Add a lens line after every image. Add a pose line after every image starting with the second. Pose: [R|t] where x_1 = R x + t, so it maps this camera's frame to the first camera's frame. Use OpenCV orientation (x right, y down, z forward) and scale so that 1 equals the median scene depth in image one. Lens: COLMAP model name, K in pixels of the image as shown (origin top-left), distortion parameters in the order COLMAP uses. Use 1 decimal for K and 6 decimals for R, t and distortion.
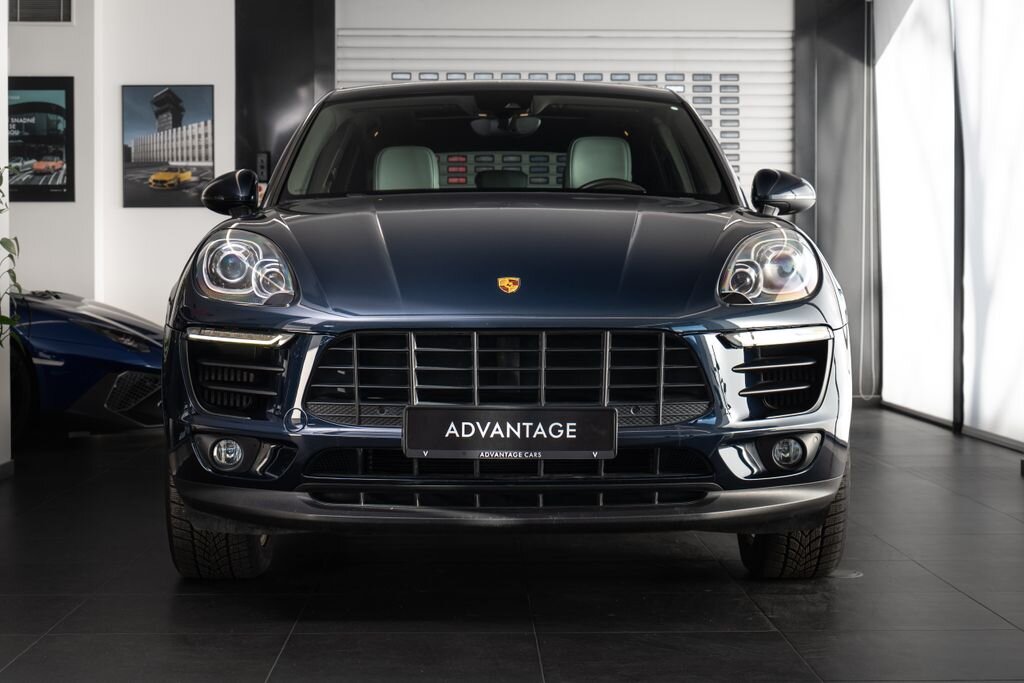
lens RADIAL K [[1937.5, 0, 512.0], [0, 1937.5, 341.5], [0, 0, 1]] dist [-0.002669, -0.021275]
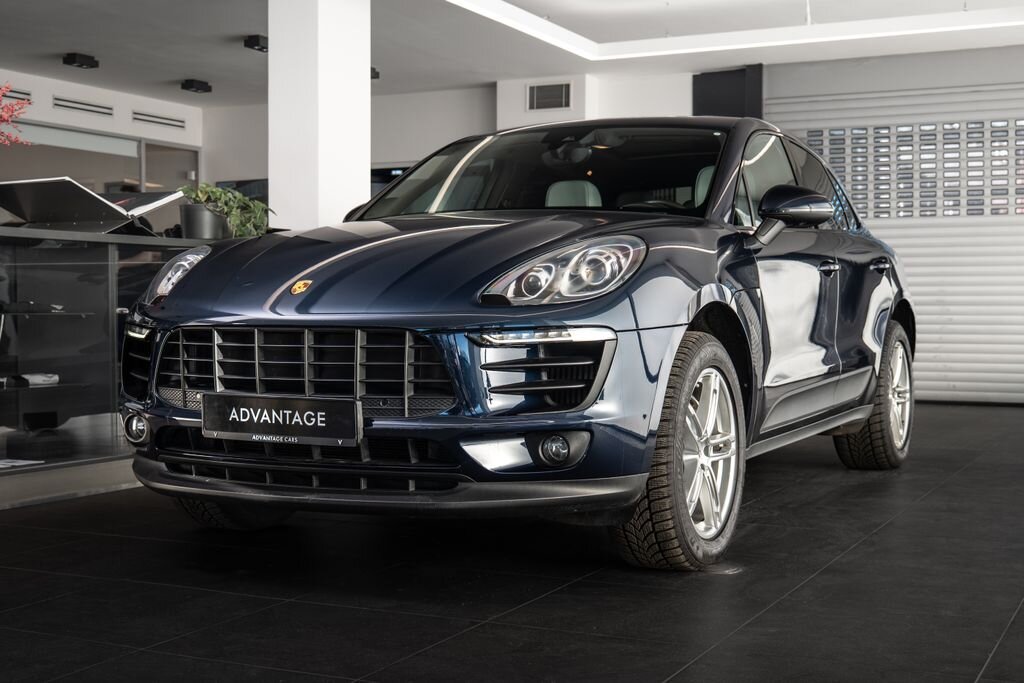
lens RADIAL K [[1357.9, 0, 512.0], [0, 1357.9, 341.5], [0, 0, 1]] dist [0.021844, 0.027616]
pose [[0.894363, 0.013740, -0.447131, 0.397983], [-0.014994, 0.999887, 0.000736, -0.000139], [0.447091, 0.006046, 0.894468, 0.305585]]
